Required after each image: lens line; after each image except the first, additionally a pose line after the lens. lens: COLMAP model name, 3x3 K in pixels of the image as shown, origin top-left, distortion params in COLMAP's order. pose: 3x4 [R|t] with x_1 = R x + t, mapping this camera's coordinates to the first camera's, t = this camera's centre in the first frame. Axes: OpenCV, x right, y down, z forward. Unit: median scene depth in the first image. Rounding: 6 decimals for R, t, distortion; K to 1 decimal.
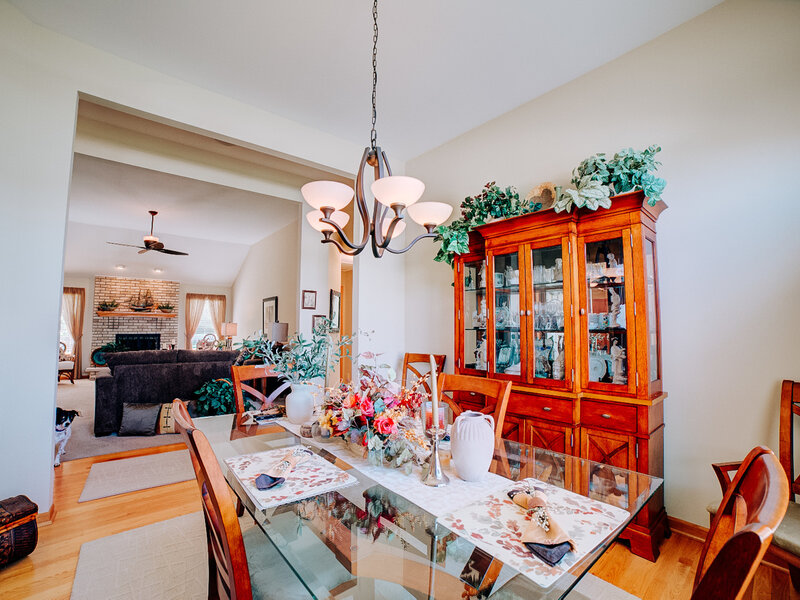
lens RADIAL K [[355.8, 0, 397.5], [0, 355.8, 302.8], [0, 0, 1]] dist [-0.109861, 0.038957]
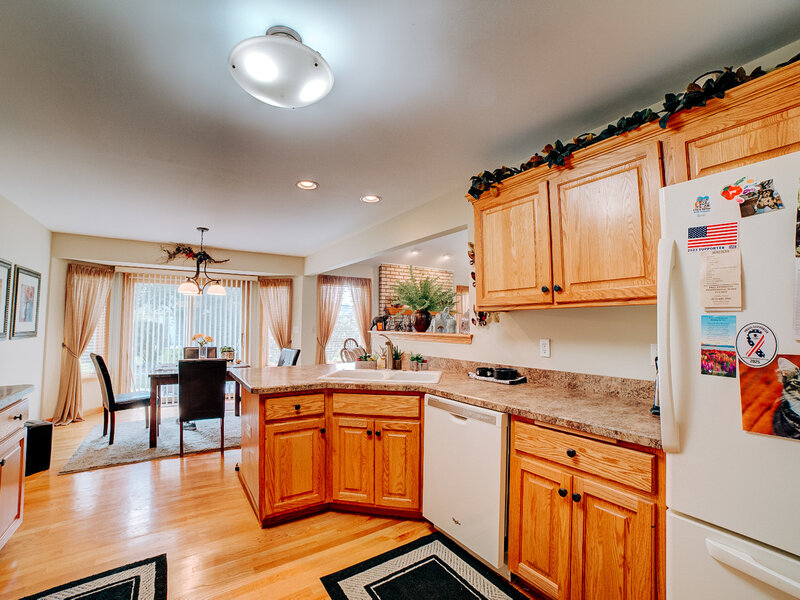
lens RADIAL K [[355.8, 0, 397.5], [0, 355.8, 302.8], [0, 0, 1]] dist [-0.109861, 0.038957]
pose [[0.994890, -0.008710, -0.100592, -0.766721], [0.009677, 0.999912, 0.009124, 0.005635], [0.100504, -0.010051, 0.994886, 0.158491]]
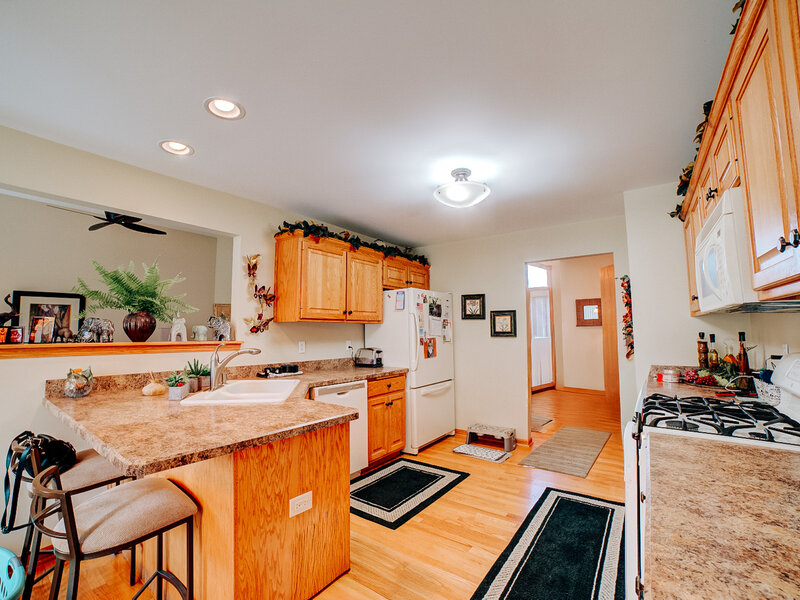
lens RADIAL K [[355.8, 0, 397.5], [0, 355.8, 302.8], [0, 0, 1]] dist [-0.109861, 0.038957]
pose [[-0.246094, 0.073607, 0.966447, -1.109178], [-0.062759, 0.993810, -0.091672, 0.023432], [-0.967212, -0.083214, -0.239951, 0.433485]]
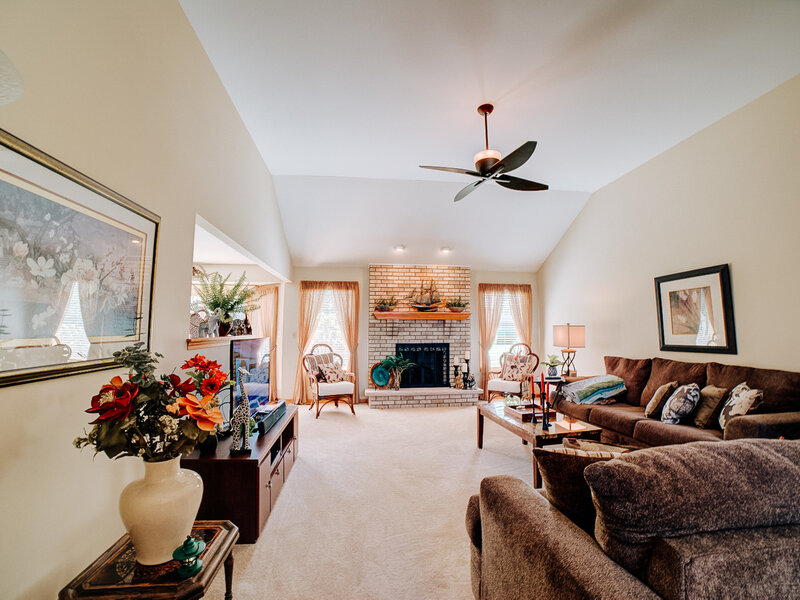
lens RADIAL K [[355.8, 0, 397.5], [0, 355.8, 302.8], [0, 0, 1]] dist [-0.109861, 0.038957]
pose [[0.835791, -0.042520, -0.547398, -0.417629], [0.035818, 0.999096, -0.022918, 0.023888], [0.547878, -0.000452, 0.836558, 0.365760]]
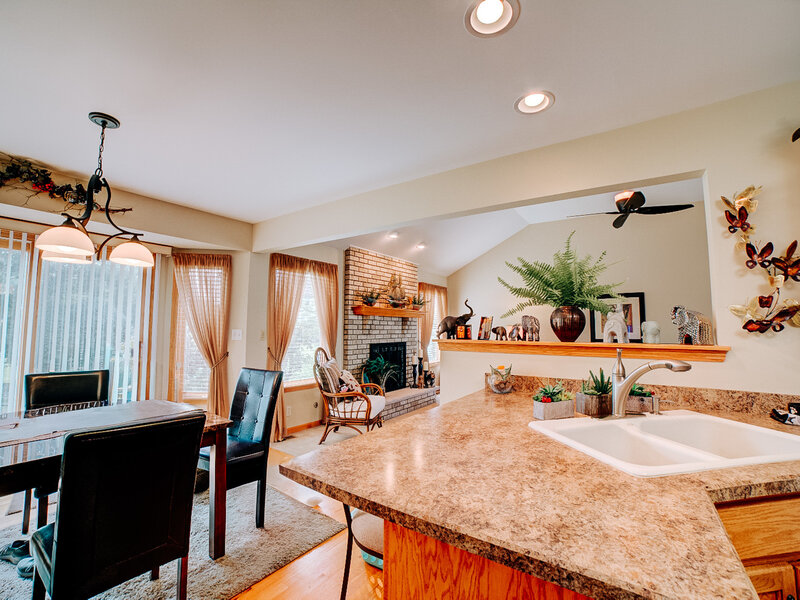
lens RADIAL K [[355.8, 0, 397.5], [0, 355.8, 302.8], [0, 0, 1]] dist [-0.109861, 0.038957]
pose [[0.965864, 0.022826, 0.258043, -0.962730], [-0.022831, 0.999735, -0.002977, 0.019259], [-0.258043, -0.003016, 0.966129, 0.363006]]
